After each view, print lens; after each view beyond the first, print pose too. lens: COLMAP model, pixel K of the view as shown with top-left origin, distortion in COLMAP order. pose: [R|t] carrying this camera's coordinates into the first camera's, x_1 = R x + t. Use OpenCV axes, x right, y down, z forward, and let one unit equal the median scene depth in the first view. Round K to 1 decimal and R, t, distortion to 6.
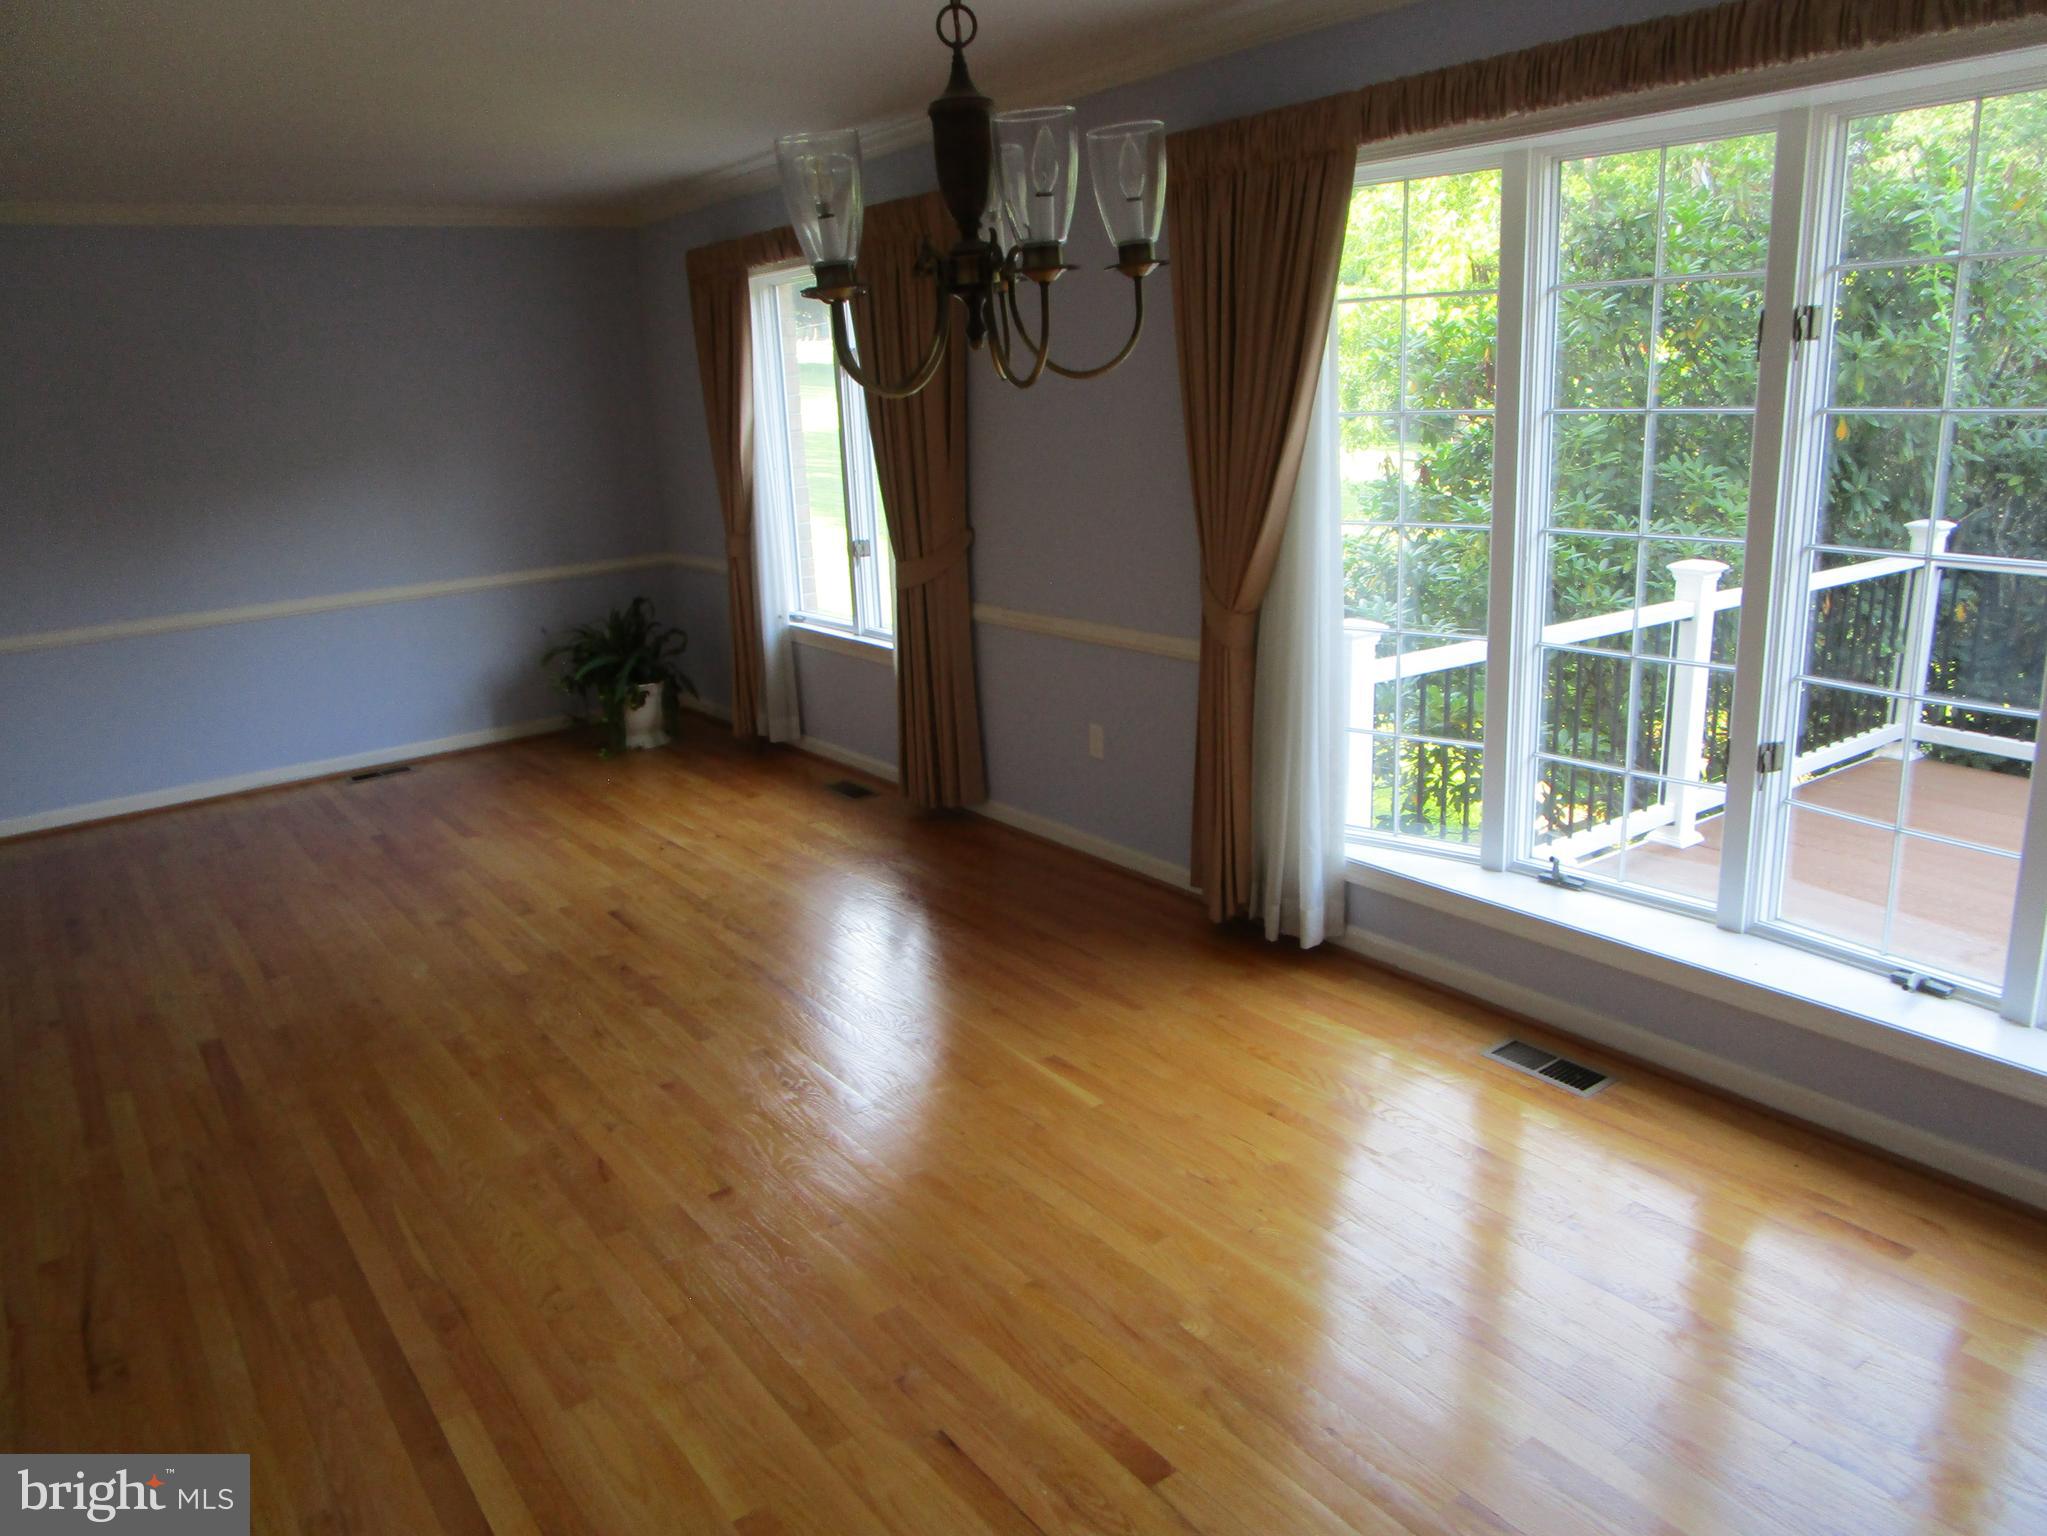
lens RADIAL K [[1481.0, 0, 1012.5], [0, 1481.0, 771.9], [0, 0, 1]] dist [-0.014281, 0.007379]
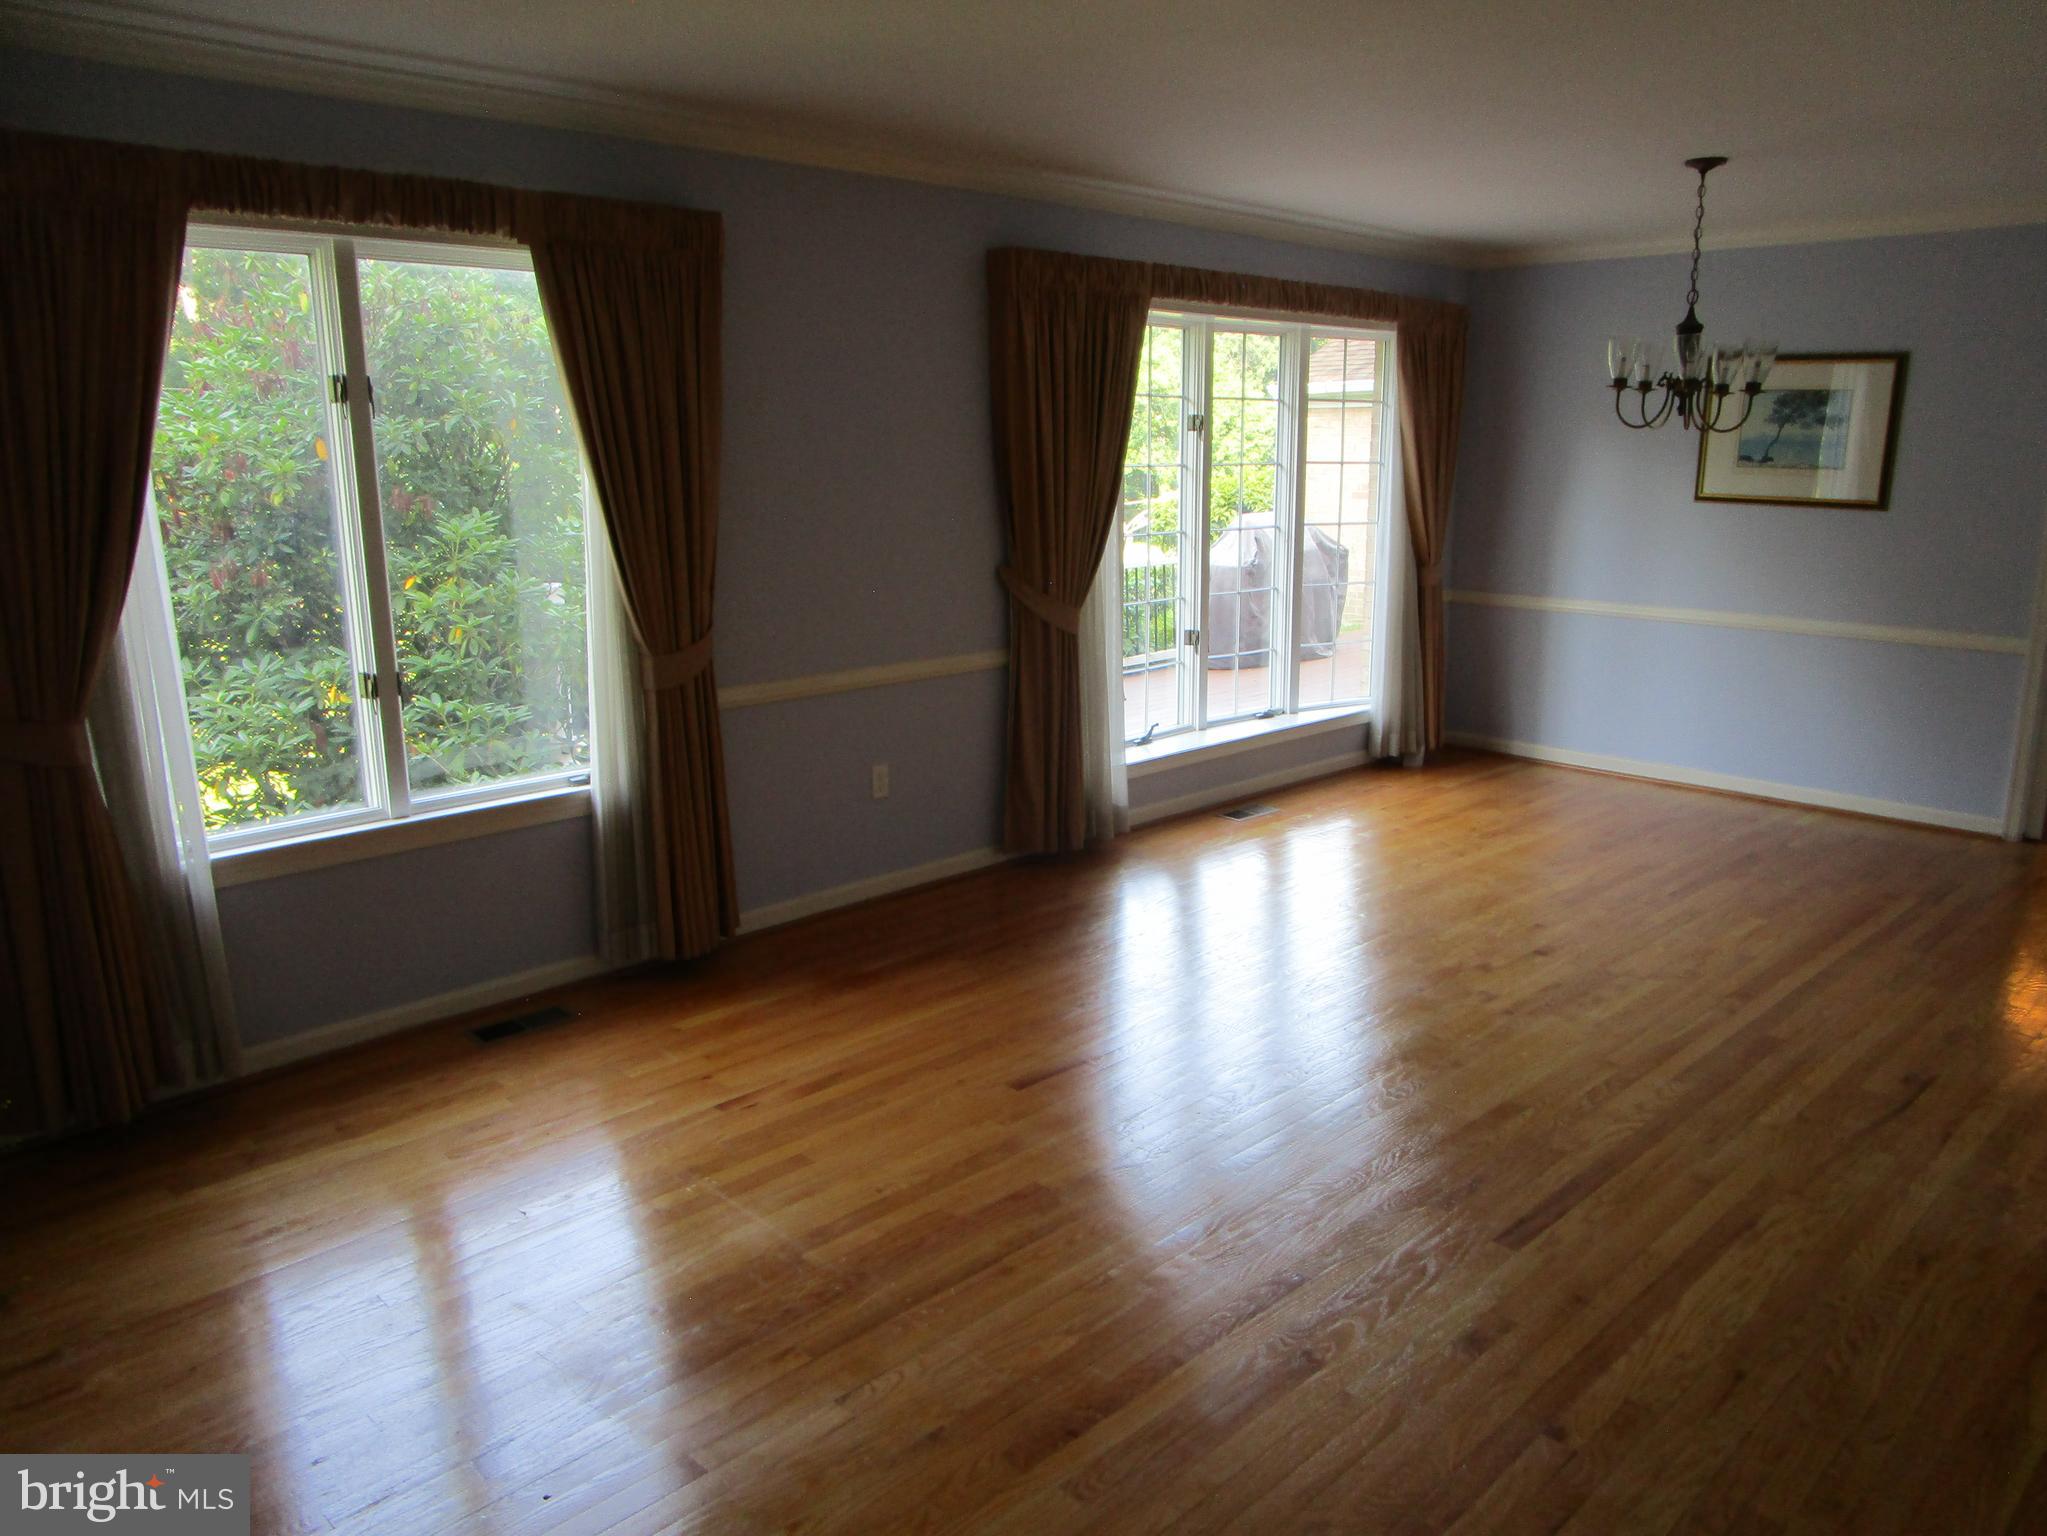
lens RADIAL K [[1481.0, 0, 1015.9], [0, 1481.0, 772.1], [0, 0, 1]] dist [-0.014281, 0.007379]
pose [[-0.152165, -0.154360, 0.976227, -1.232116], [0.285645, 0.938710, 0.192951, -0.253962], [-0.946178, 0.308215, -0.098746, 1.280324]]
